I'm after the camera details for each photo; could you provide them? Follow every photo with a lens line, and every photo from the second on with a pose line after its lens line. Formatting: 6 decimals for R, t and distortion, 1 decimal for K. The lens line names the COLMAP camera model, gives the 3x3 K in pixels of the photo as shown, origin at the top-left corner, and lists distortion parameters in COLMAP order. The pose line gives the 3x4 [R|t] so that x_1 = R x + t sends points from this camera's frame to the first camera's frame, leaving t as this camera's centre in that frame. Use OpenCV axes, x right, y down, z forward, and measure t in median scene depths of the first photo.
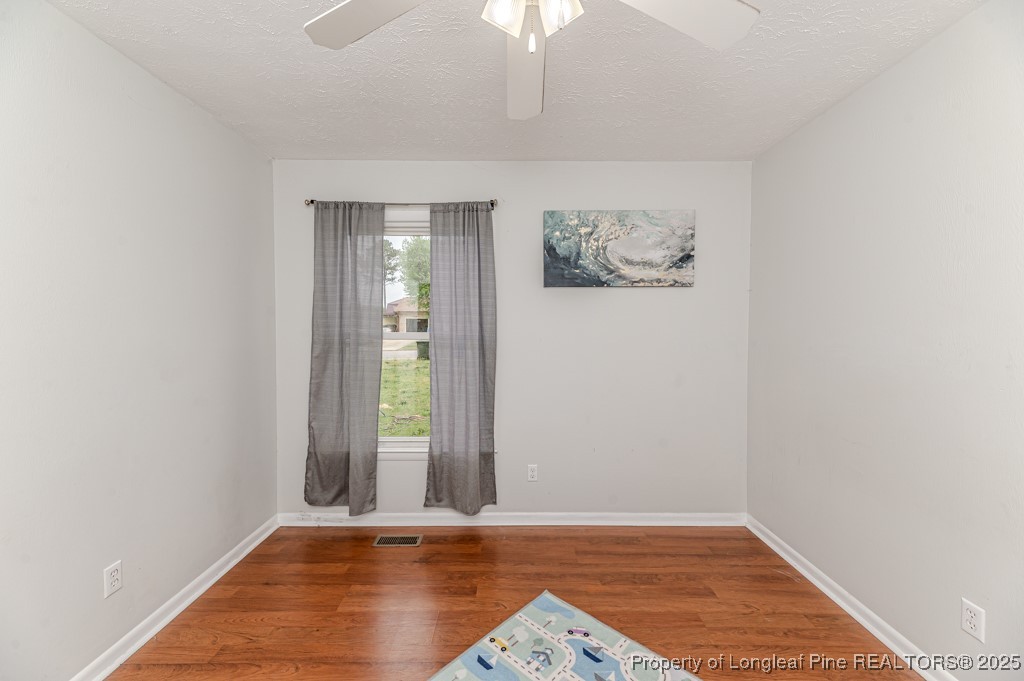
lens RADIAL K [[404.2, 0, 509.5], [0, 404.2, 338.7], [0, 0, 1]] dist [0.020427, -0.005103]
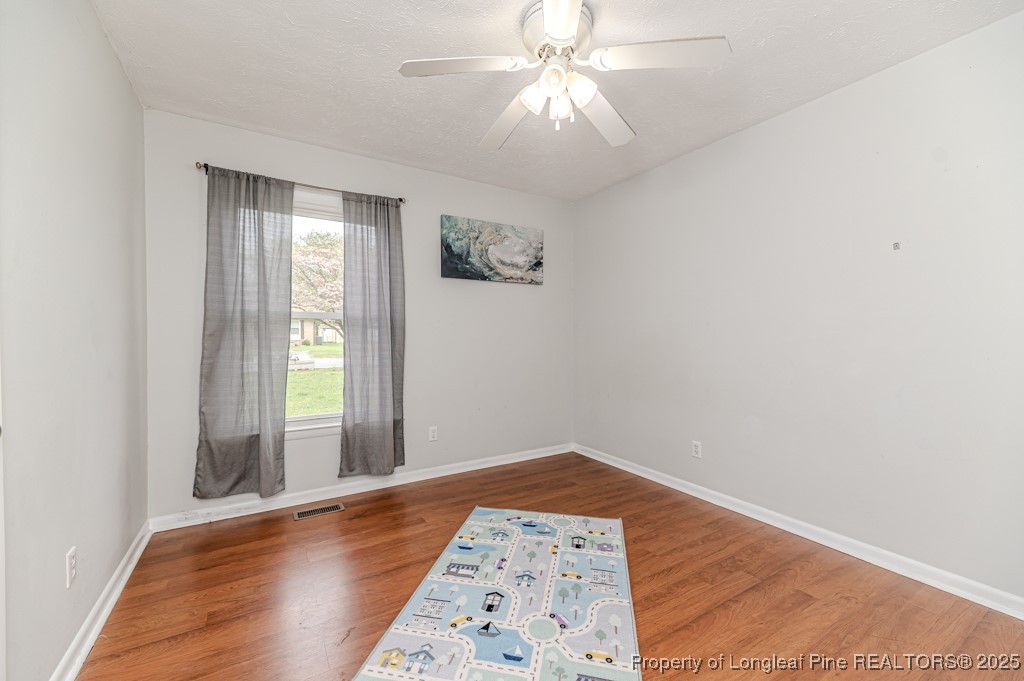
lens RADIAL K [[404.2, 0, 512.8], [0, 404.2, 339.1], [0, 0, 1]] dist [0.020427, -0.005103]
pose [[0.856013, -0.007310, 0.516903, -0.366090], [0.017852, 0.999722, -0.015425, 0.080681], [-0.516646, 0.022432, 0.855905, -0.140381]]
